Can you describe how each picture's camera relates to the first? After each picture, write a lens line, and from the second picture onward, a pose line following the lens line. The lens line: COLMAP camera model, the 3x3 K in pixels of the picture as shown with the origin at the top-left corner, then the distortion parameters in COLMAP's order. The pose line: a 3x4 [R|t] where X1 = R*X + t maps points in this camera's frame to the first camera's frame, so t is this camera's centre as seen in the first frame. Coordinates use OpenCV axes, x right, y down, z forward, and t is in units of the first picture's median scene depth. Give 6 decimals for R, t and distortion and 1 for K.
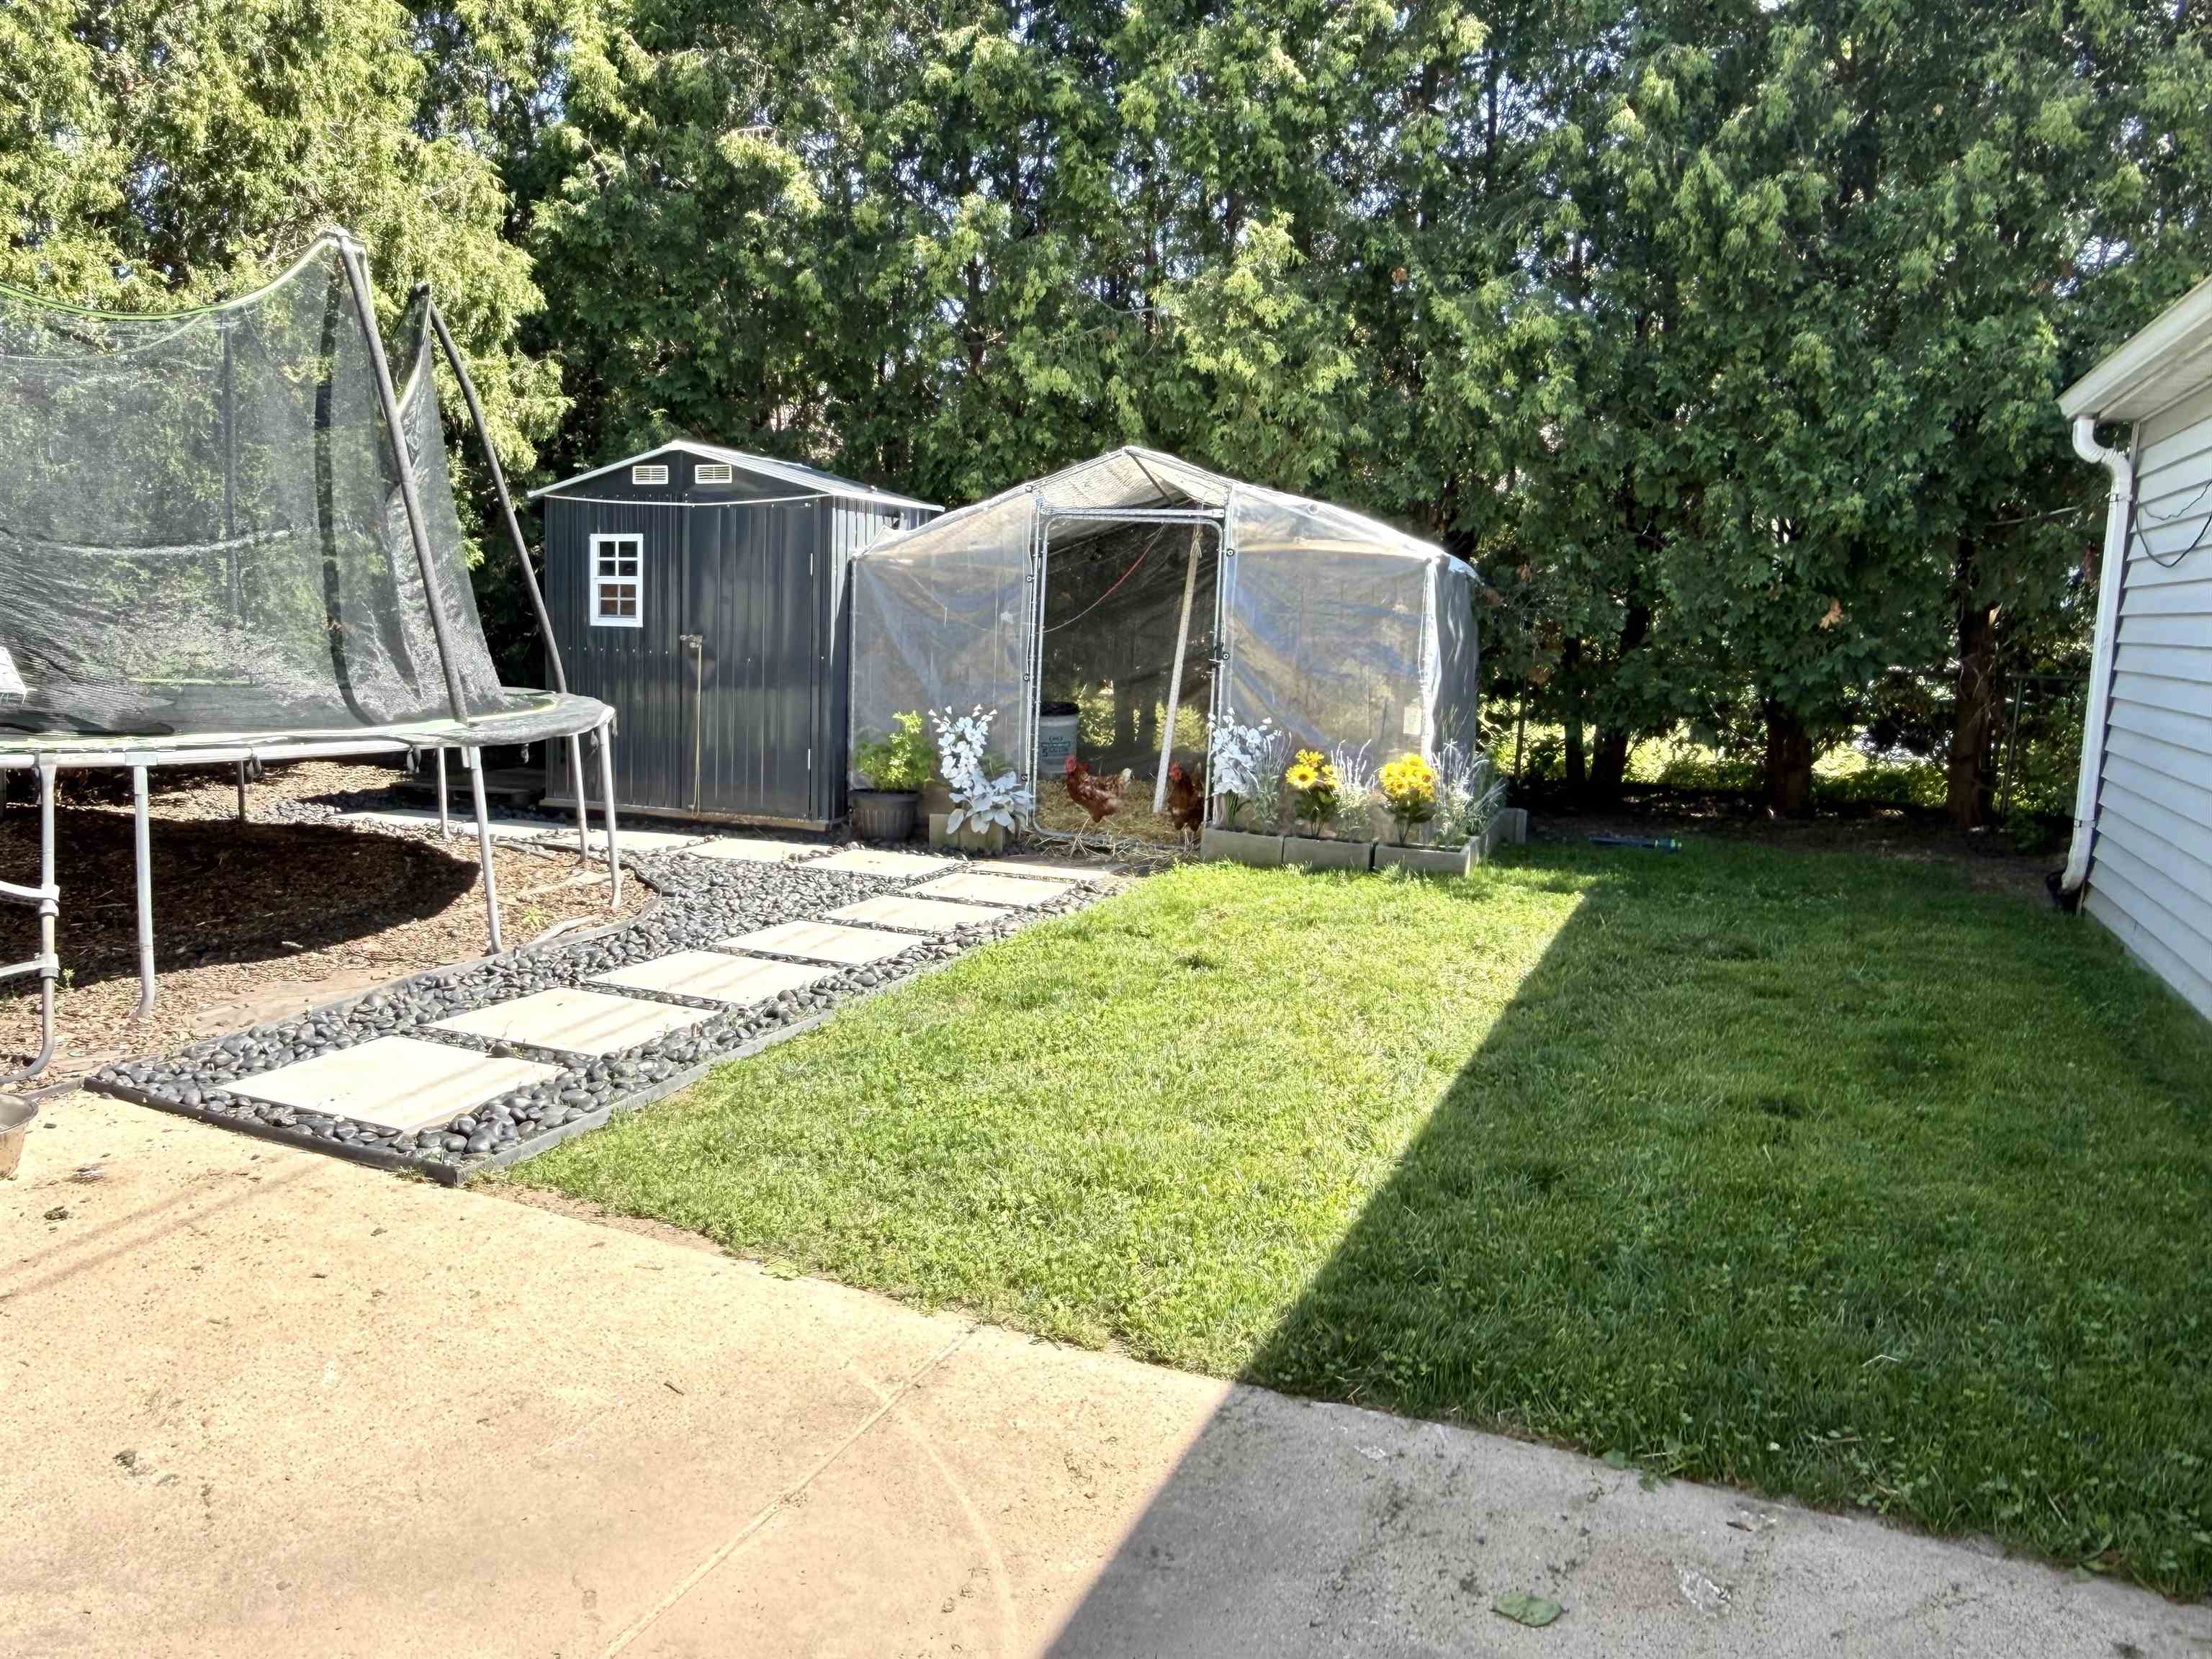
lens RADIAL K [[1685.2, 0, 950.4], [0, 1685.2, 834.0], [0, 0, 1]] dist [-0.013158, -0.002977]
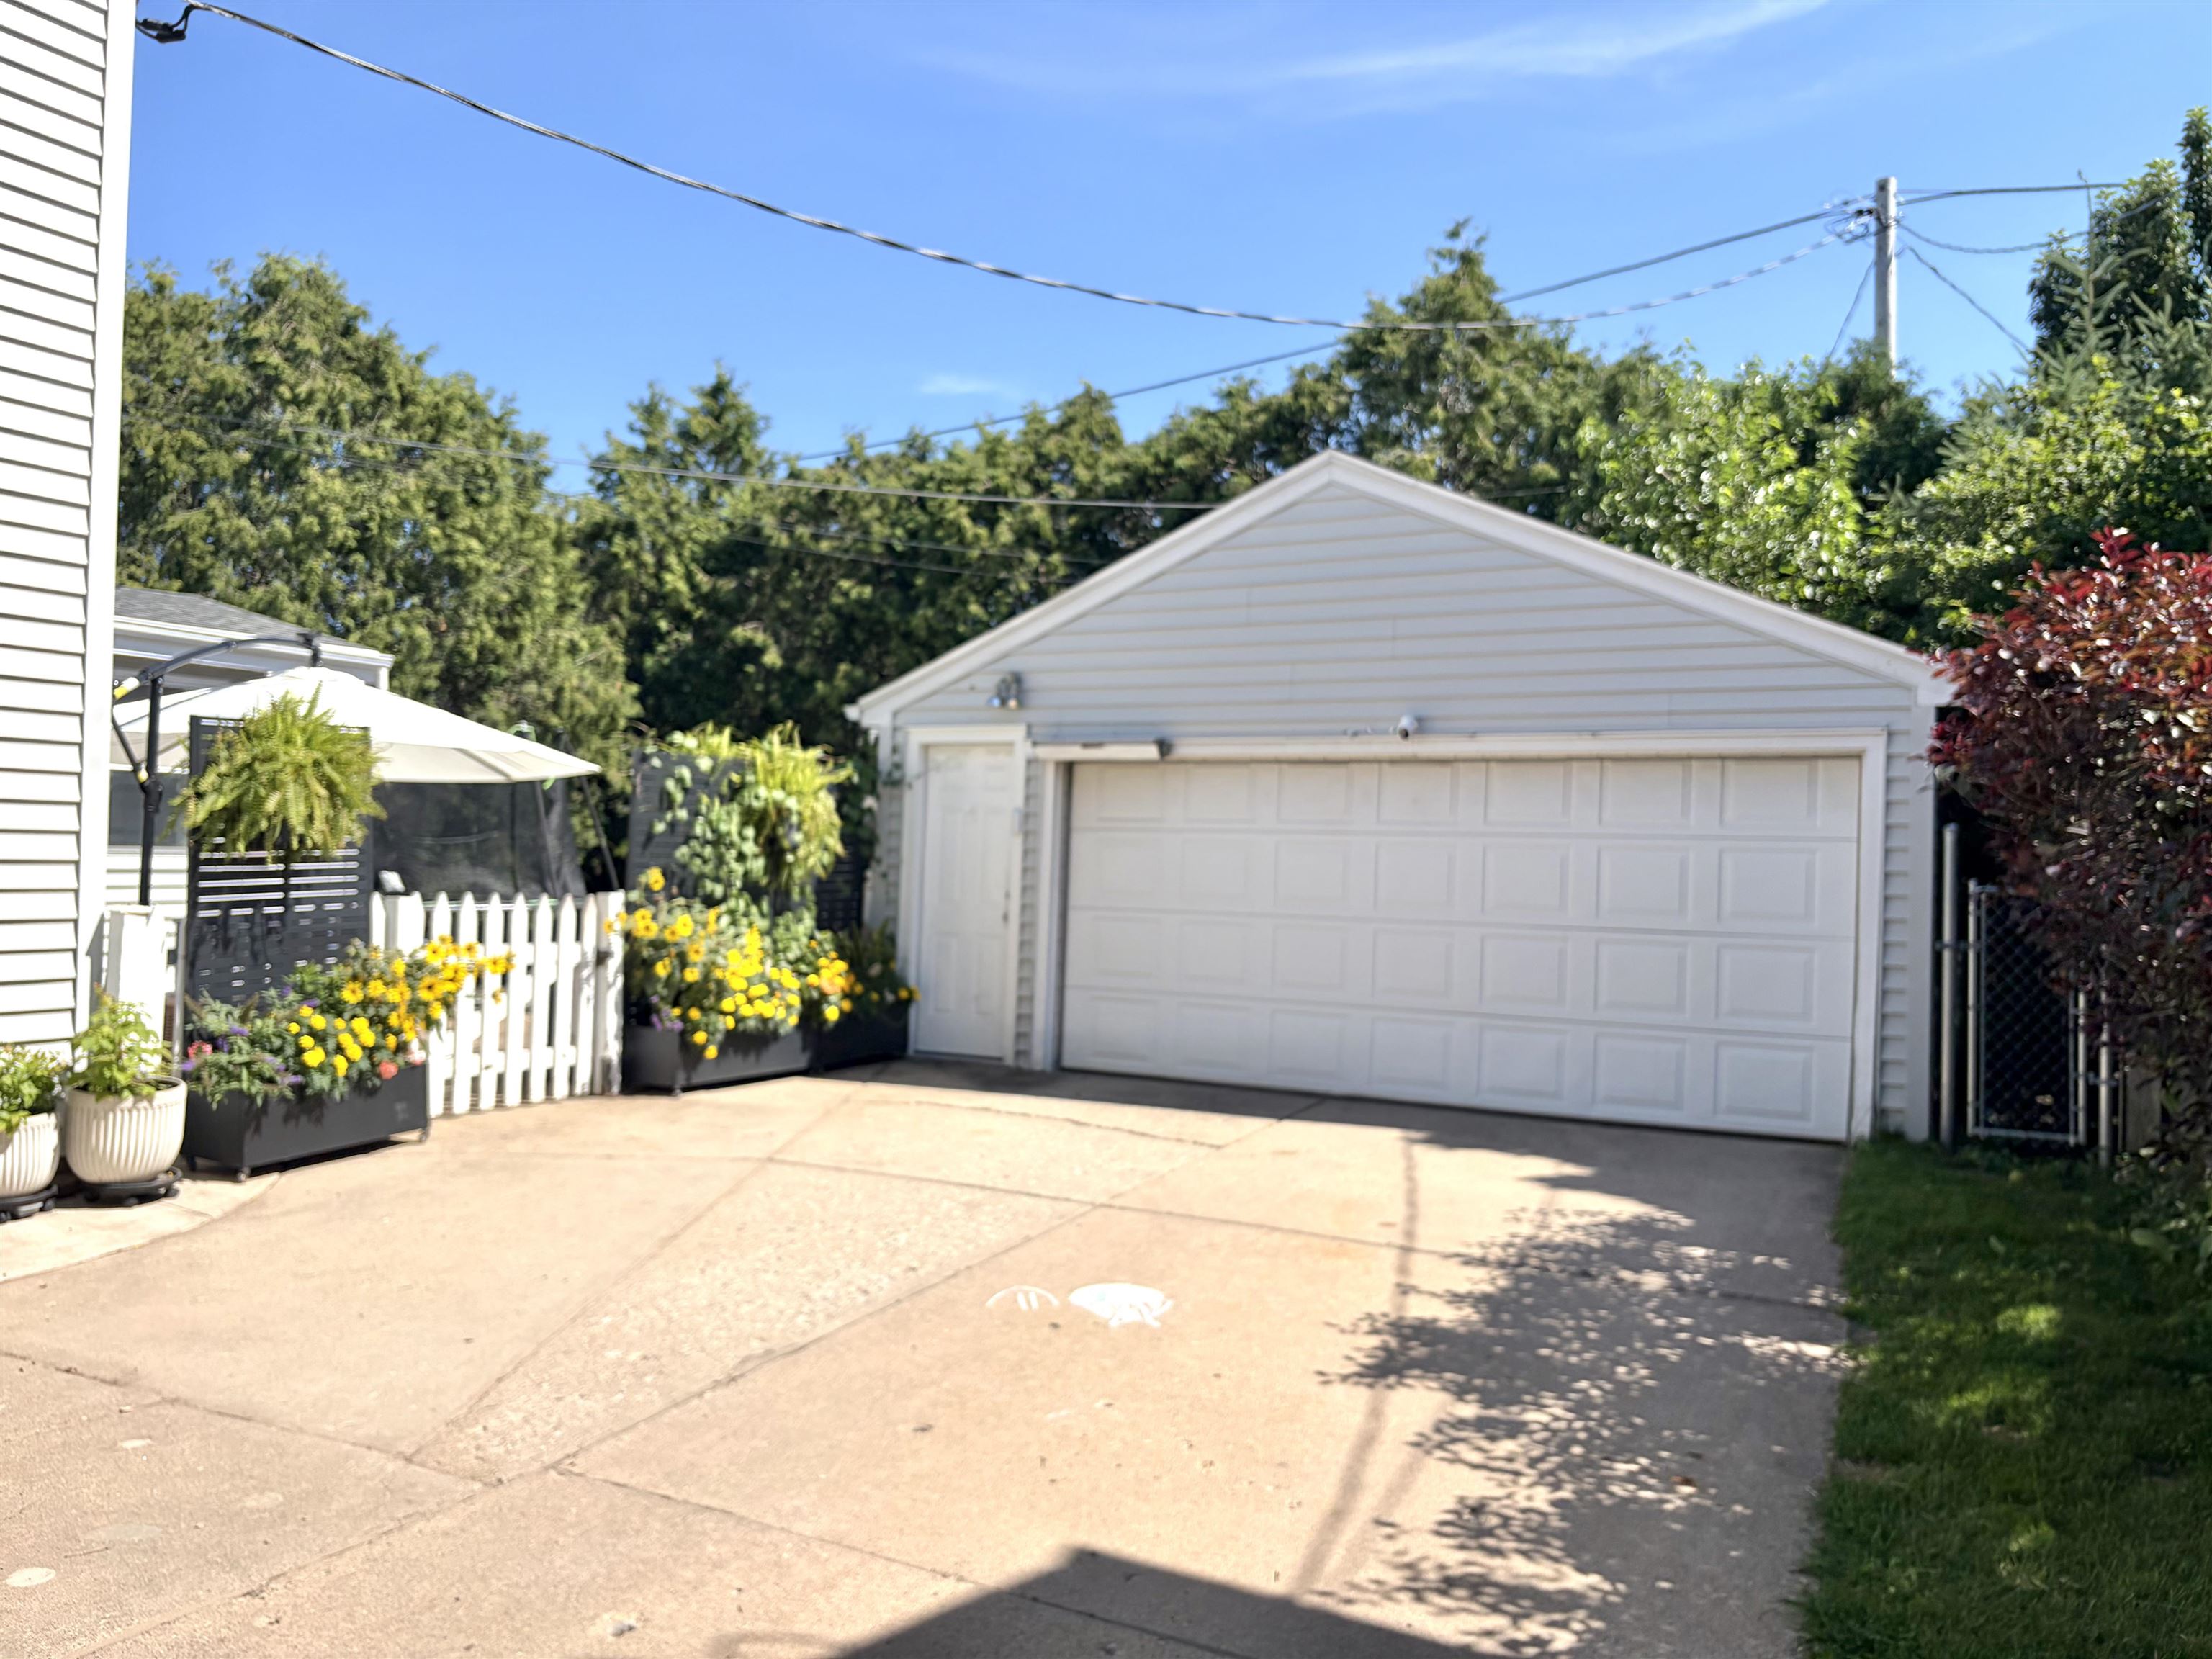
lens RADIAL K [[1689.3, 0, 1106.0], [0, 1689.3, 829.5], [0, 0, 1]] dist [0.004285, 0.004195]
pose [[0.999228, -0.003890, -0.039087, 0.379330], [-0.002427, 0.987069, -0.160277, 0.135402], [0.039205, 0.160248, 0.986298, -0.907408]]
